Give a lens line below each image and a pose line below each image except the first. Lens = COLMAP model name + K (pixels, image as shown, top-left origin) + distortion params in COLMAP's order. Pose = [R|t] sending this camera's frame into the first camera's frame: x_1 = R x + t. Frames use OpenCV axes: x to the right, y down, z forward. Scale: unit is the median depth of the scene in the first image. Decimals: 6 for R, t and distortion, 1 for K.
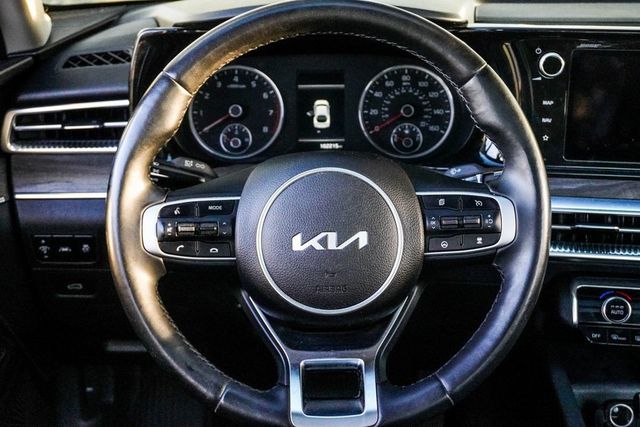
lens RADIAL K [[979.6, 0, 319.0], [0, 979.6, 212.5], [0, 0, 1]] dist [-0.059045, 0.000000]
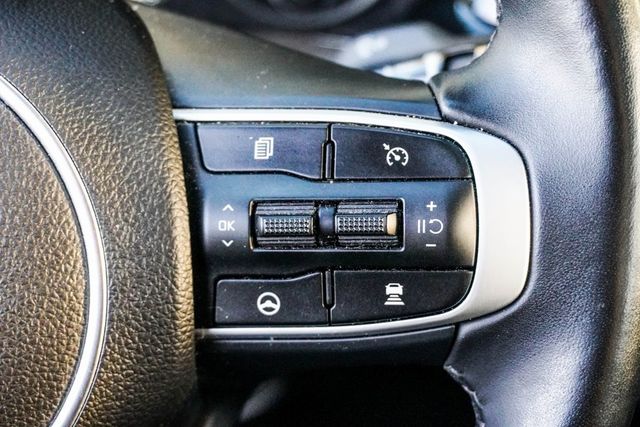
lens RADIAL K [[997.5, 0, 321.2], [0, 997.5, 214.5], [0, 0, 1]] dist [-0.064998, 0.000000]
pose [[0.997178, 0.019547, -0.072478, 0.146176], [-0.012942, 0.995812, 0.090503, -0.015854], [0.073943, -0.089309, 0.993255, 0.649477]]
